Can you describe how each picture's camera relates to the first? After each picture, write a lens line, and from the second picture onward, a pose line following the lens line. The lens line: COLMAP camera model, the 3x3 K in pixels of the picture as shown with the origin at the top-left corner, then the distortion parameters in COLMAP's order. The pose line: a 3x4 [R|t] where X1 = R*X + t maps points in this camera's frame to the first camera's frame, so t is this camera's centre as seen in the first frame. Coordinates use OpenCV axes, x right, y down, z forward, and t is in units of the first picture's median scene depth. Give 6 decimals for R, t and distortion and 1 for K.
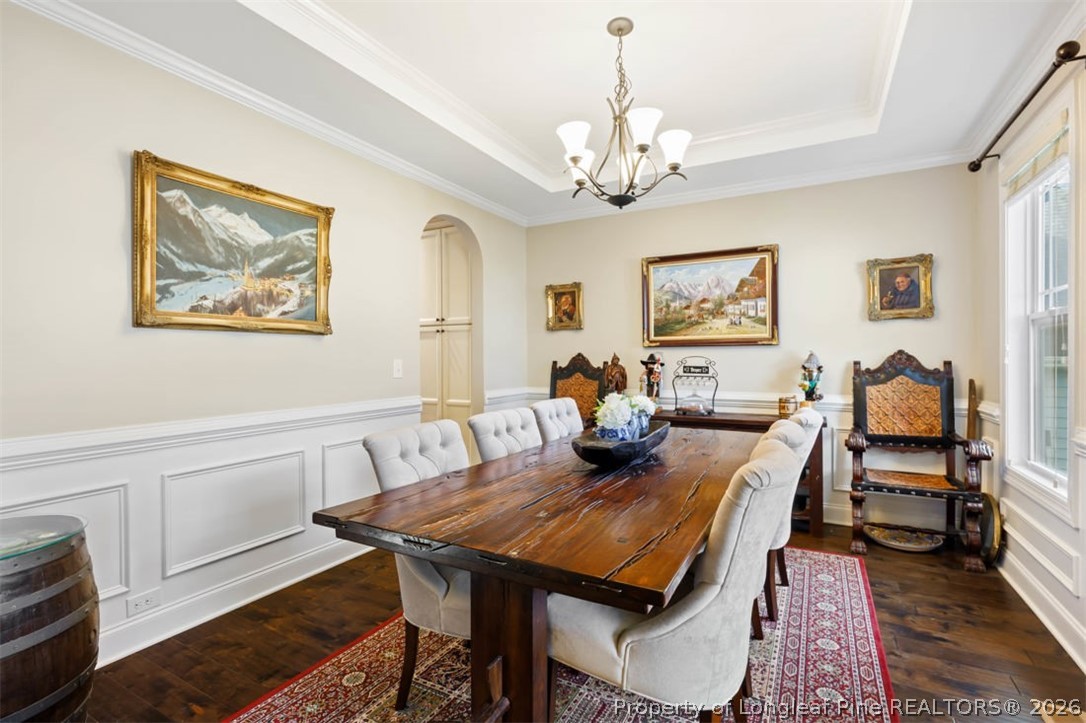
lens RADIAL K [[528.7, 0, 545.4], [0, 528.7, 362.1], [0, 0, 1]] dist [-0.000099, 0.000030]
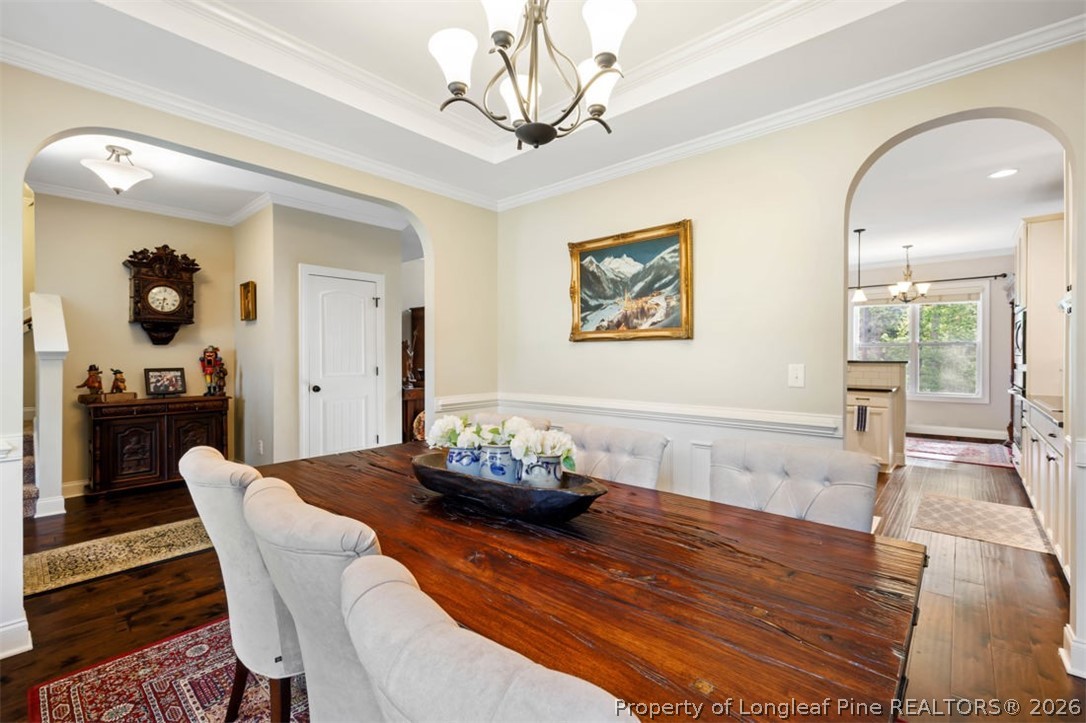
lens RADIAL K [[466.9, 0, 550.5], [0, 466.9, 352.6], [0, 0, 1]] dist [-0.001561, -0.000203]
pose [[-0.232518, 0.008188, -0.972558, 0.657897], [0.002072, 0.999966, 0.007923, -0.037114], [0.972590, -0.000173, -0.232528, 1.094430]]
